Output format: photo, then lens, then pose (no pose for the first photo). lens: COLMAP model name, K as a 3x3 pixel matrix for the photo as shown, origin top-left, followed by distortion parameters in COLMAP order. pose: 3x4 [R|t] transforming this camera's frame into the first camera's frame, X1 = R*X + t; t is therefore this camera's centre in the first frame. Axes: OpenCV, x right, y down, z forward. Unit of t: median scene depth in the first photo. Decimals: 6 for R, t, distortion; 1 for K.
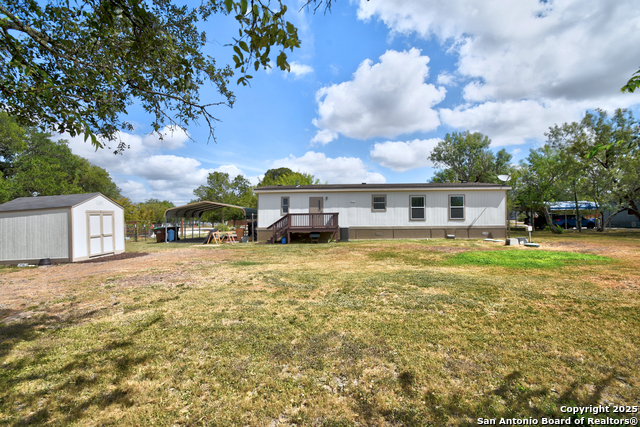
lens RADIAL K [[291.7, 0, 320.0], [0, 291.7, 214.5], [0, 0, 1]] dist [0.001756, -0.000270]
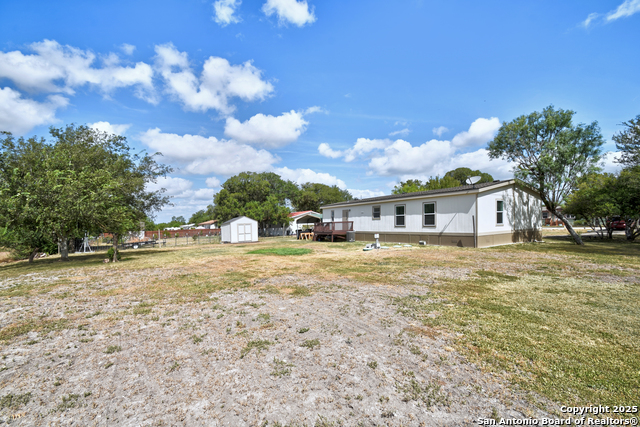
lens RADIAL K [[291.7, 0, 320.0], [0, 291.7, 216.0], [0, 0, 1]] dist [0.001756, -0.000270]
pose [[0.557261, -0.025780, -0.829937, 1.103935], [0.028923, 0.999514, -0.011628, -0.017278], [0.829834, -0.017524, 0.557735, 0.106635]]
